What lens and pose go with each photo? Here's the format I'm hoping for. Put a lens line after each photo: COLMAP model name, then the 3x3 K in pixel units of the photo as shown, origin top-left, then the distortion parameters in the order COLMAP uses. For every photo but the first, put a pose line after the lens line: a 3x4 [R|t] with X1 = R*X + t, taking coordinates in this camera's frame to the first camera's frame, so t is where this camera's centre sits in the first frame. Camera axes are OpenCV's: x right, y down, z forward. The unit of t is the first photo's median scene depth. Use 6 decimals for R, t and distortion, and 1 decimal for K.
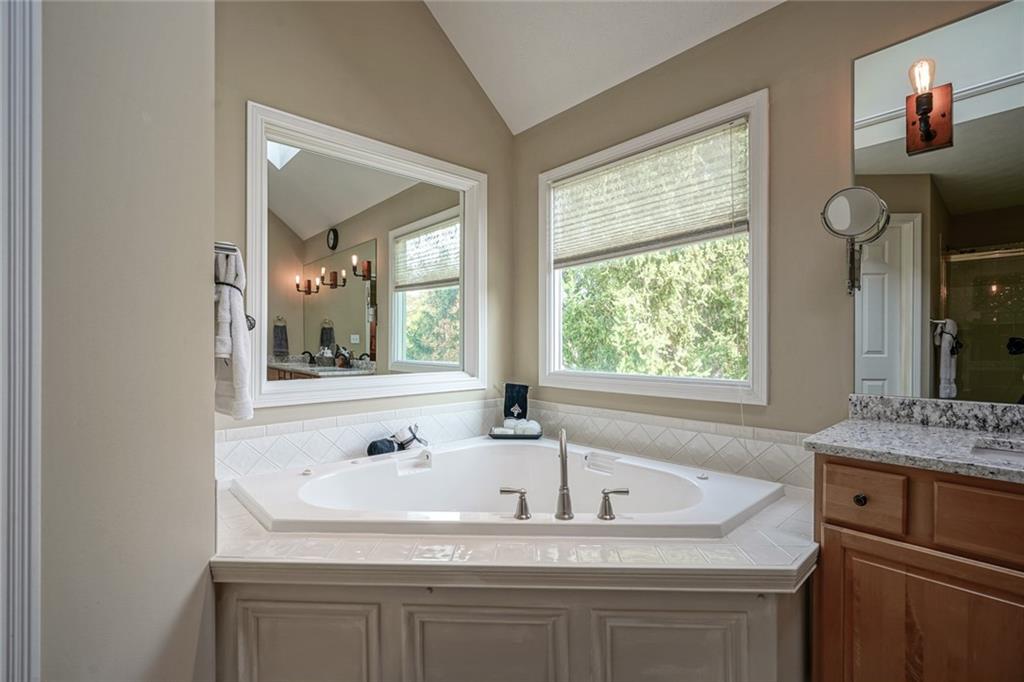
lens RADIAL K [[469.5, 0, 509.2], [0, 469.5, 343.0], [0, 0, 1]] dist [-0.014953, 0.000643]
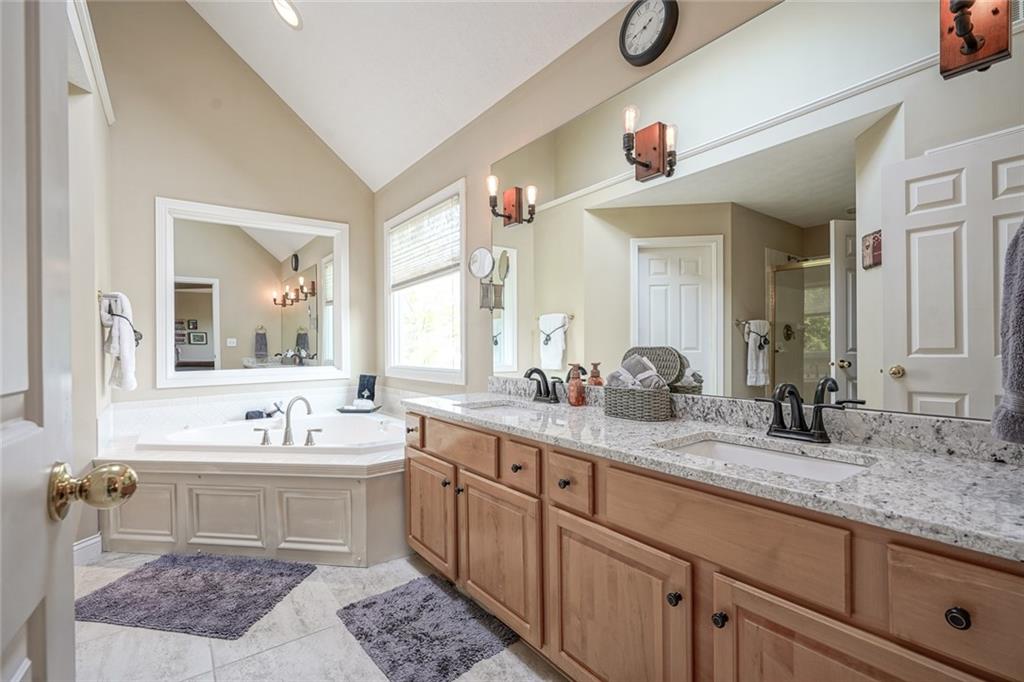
lens RADIAL K [[469.5, 0, 511.7], [0, 469.5, 340.5], [0, 0, 1]] dist [-0.014953, 0.000643]
pose [[0.996178, -0.012219, -0.086493, 0.659487], [0.011624, 0.999905, -0.007381, 0.001562], [0.086575, 0.006348, 0.996225, -0.407017]]
